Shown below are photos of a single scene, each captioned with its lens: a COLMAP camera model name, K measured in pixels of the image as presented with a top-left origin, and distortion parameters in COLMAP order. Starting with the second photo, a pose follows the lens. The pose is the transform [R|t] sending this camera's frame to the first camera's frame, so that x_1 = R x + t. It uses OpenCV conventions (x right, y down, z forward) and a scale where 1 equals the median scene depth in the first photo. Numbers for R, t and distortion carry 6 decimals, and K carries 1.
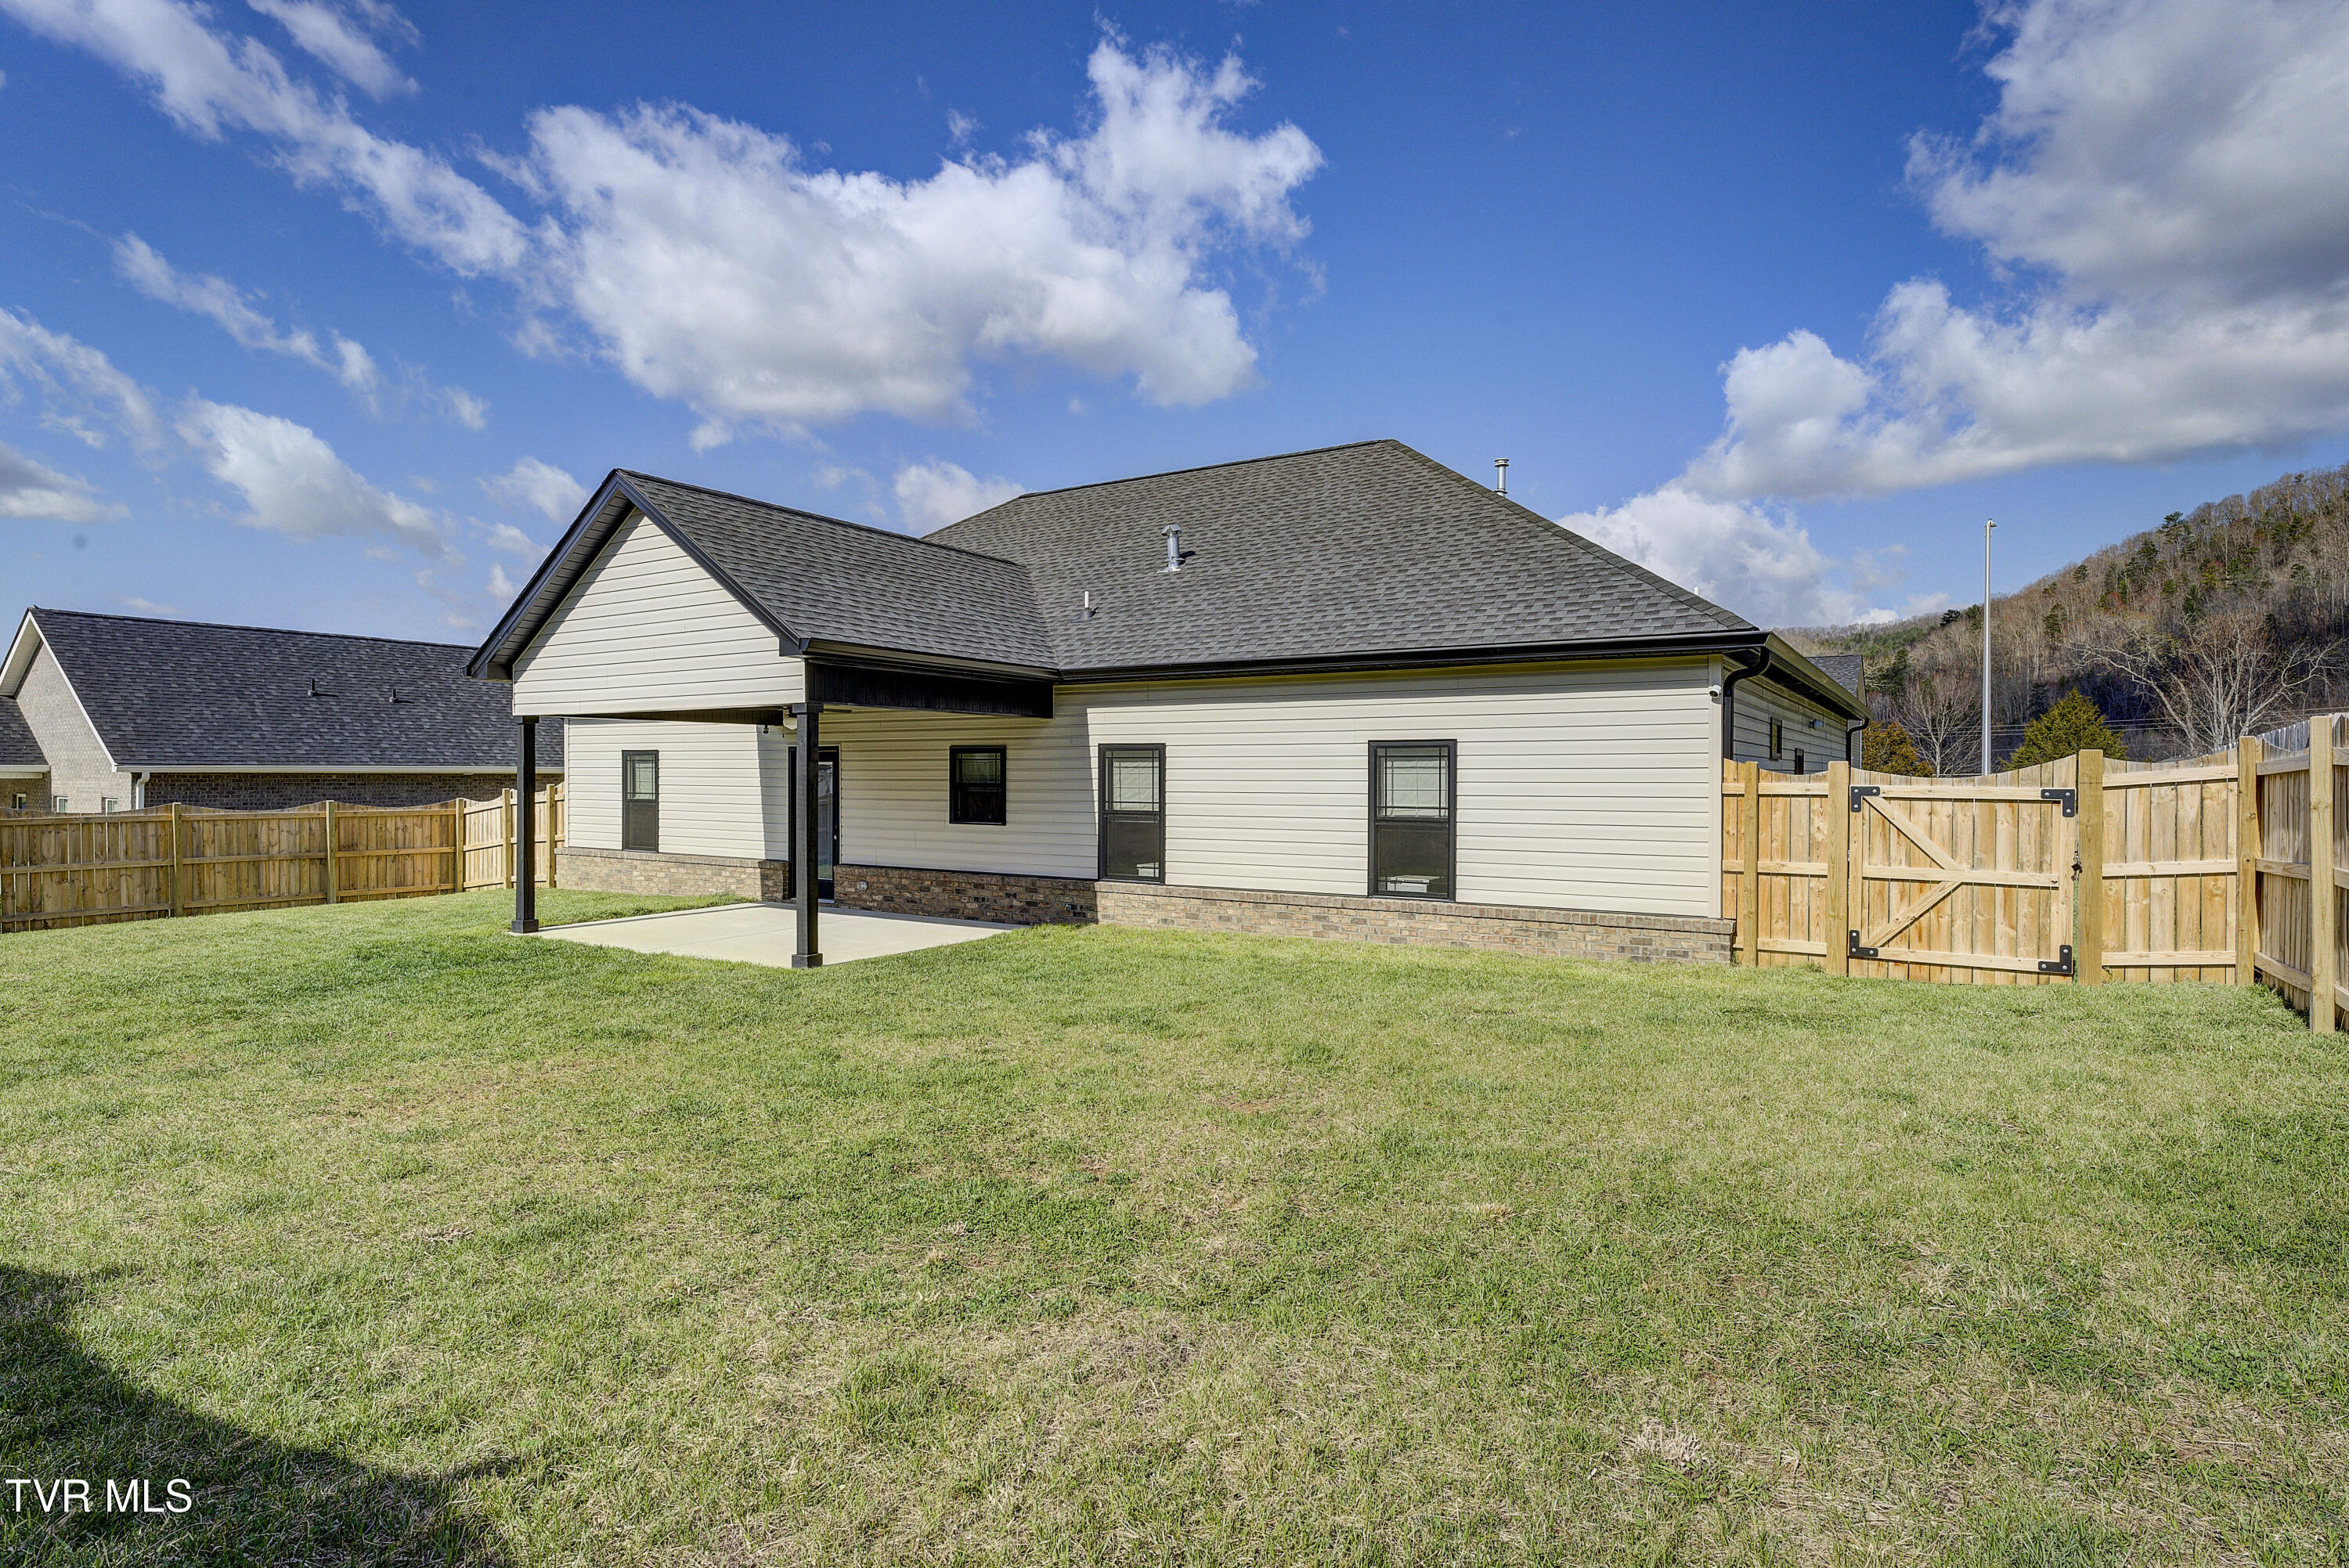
lens RADIAL K [[1173.2, 0, 1174.5], [0, 1173.2, 784.0], [0, 0, 1]] dist [-0.000842, -0.000305]
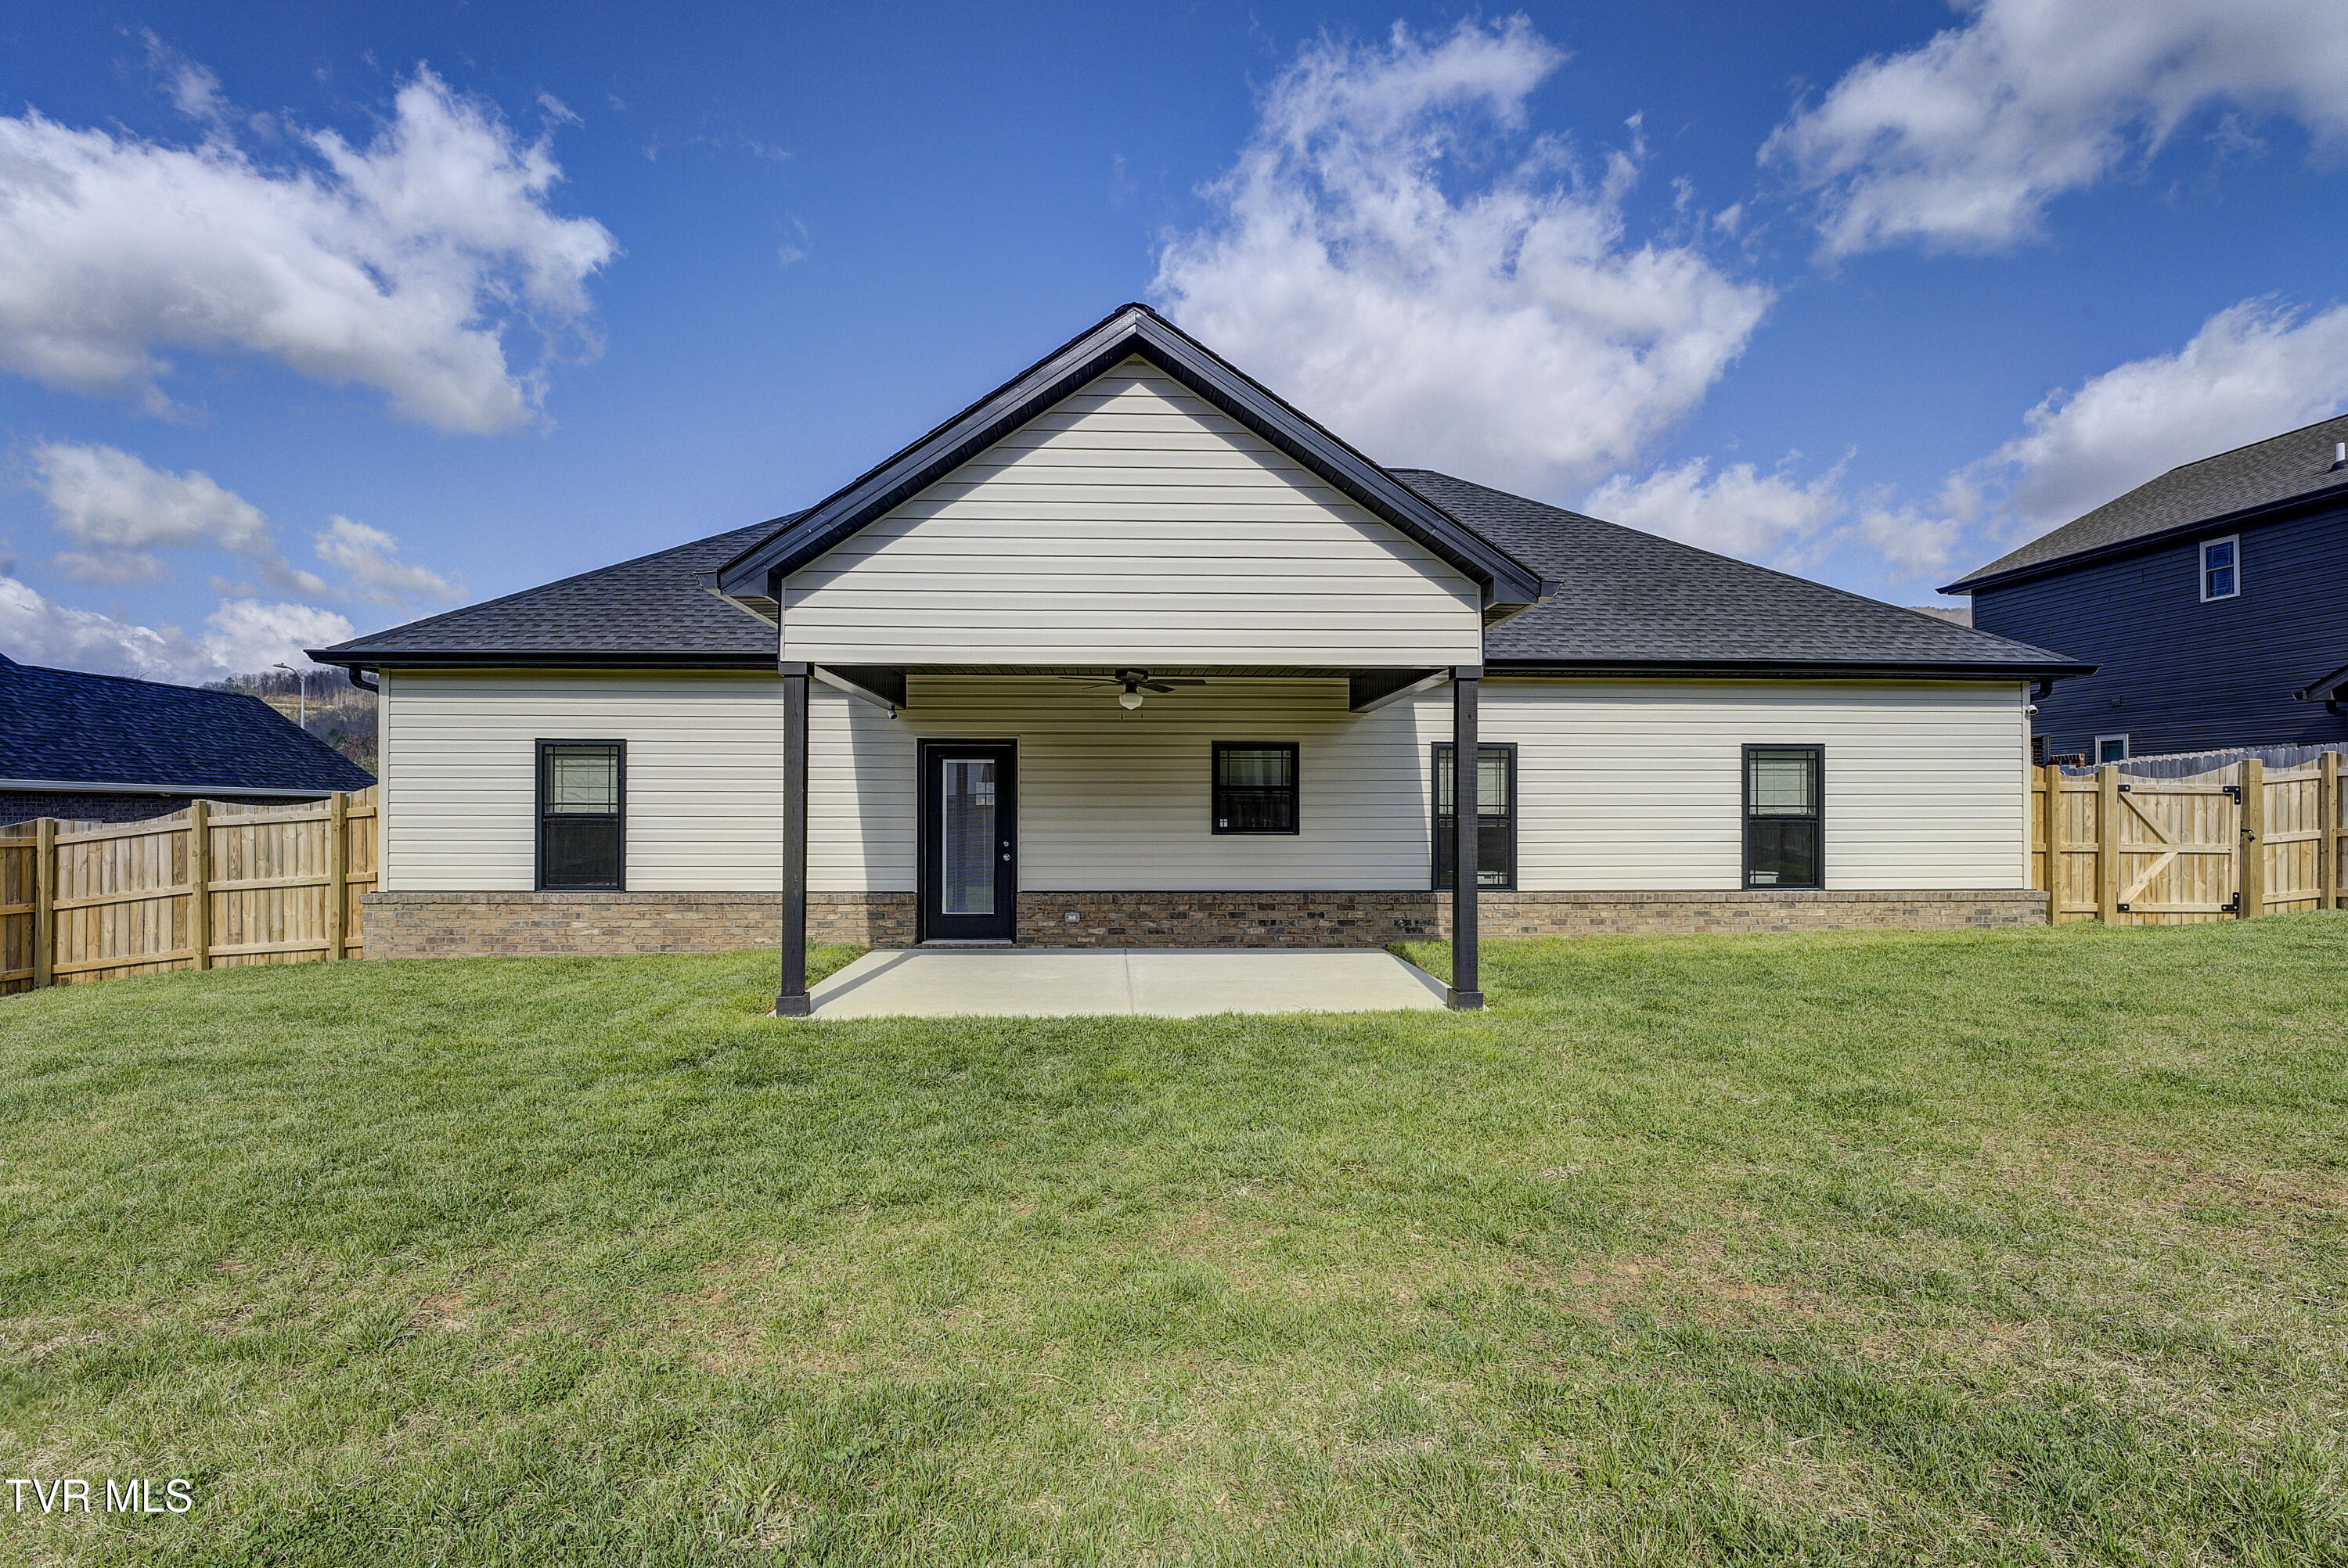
lens RADIAL K [[1048.9, 0, 1174.0], [0, 1048.9, 784.0], [0, 0, 1]] dist [-0.017384, 0.000132]
pose [[0.828818, -0.005577, 0.559490, -0.712910], [0.004347, 0.999984, 0.003528, -0.005465], [-0.559501, -0.000492, 0.828829, 0.451875]]
